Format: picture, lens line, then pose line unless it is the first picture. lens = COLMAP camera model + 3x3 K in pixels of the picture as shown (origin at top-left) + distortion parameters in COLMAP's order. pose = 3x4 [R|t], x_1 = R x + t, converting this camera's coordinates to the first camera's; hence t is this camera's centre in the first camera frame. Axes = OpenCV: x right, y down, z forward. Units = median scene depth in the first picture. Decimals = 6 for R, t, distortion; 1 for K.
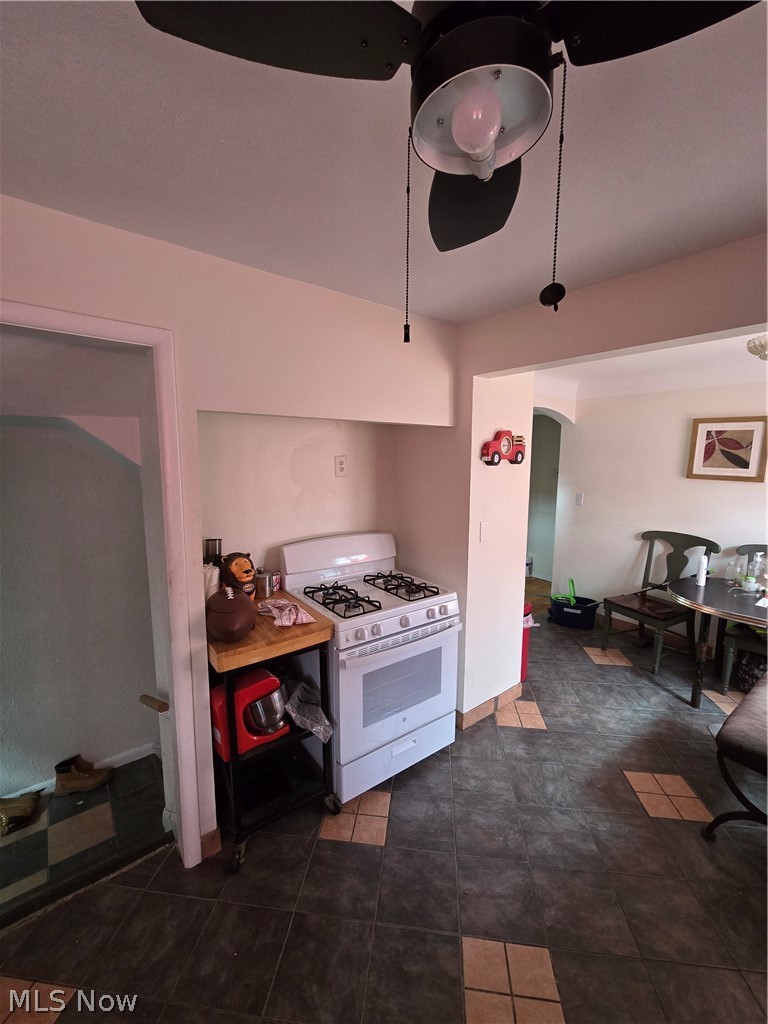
lens RADIAL K [[428.9, 0, 381.0], [0, 428.9, 512.9], [0, 0, 1]] dist [-0.000007, -0.000212]
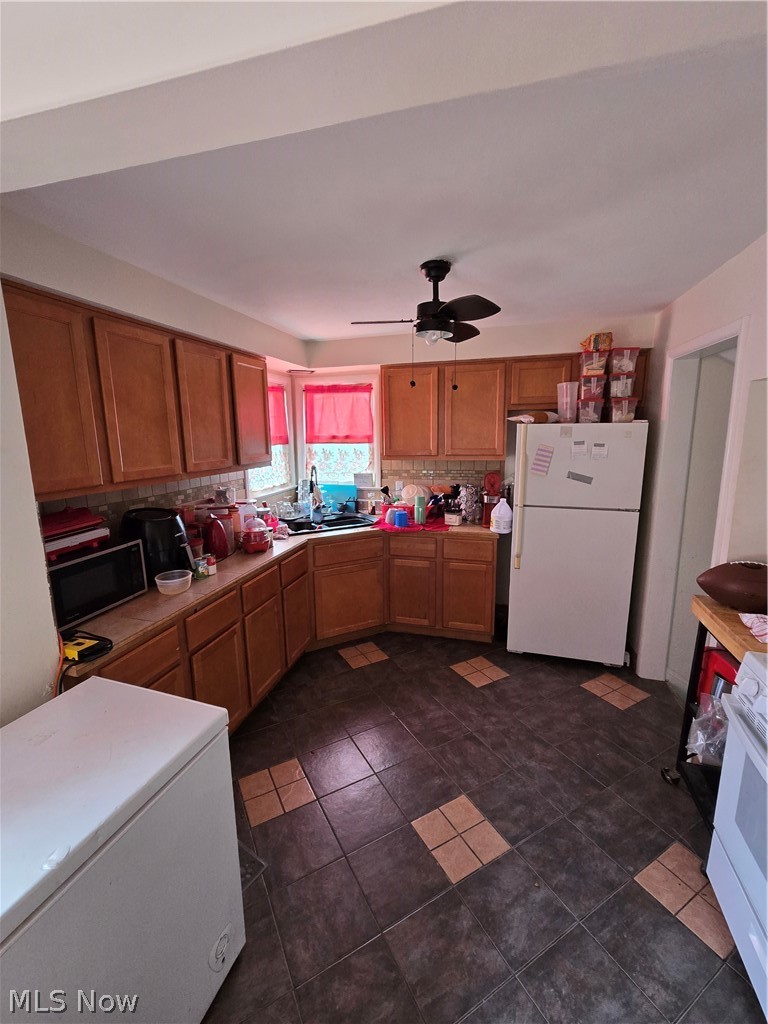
lens RADIAL K [[428.9, 0, 377.4], [0, 428.9, 511.4], [0, 0, 1]] dist [-0.000007, -0.000212]
pose [[-0.819395, 0.106048, -0.563335, 0.966540], [-0.072182, 0.955828, 0.284926, -0.166776], [0.568667, 0.274129, -0.775546, 1.343858]]
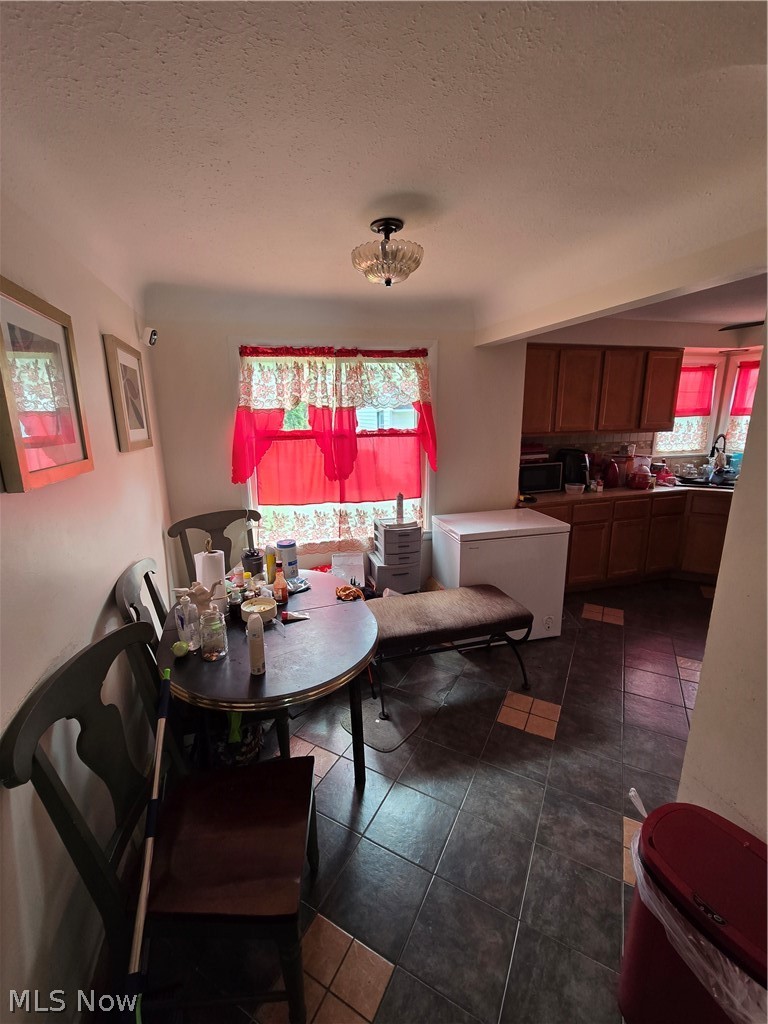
lens RADIAL K [[428.9, 0, 380.5], [0, 428.9, 509.1], [0, 0, 1]] dist [-0.000007, -0.000212]
pose [[-0.925479, -0.079656, 0.370329, 0.866787], [0.056428, 0.937741, 0.342722, -0.319031], [-0.374573, 0.338079, -0.863364, 2.554592]]
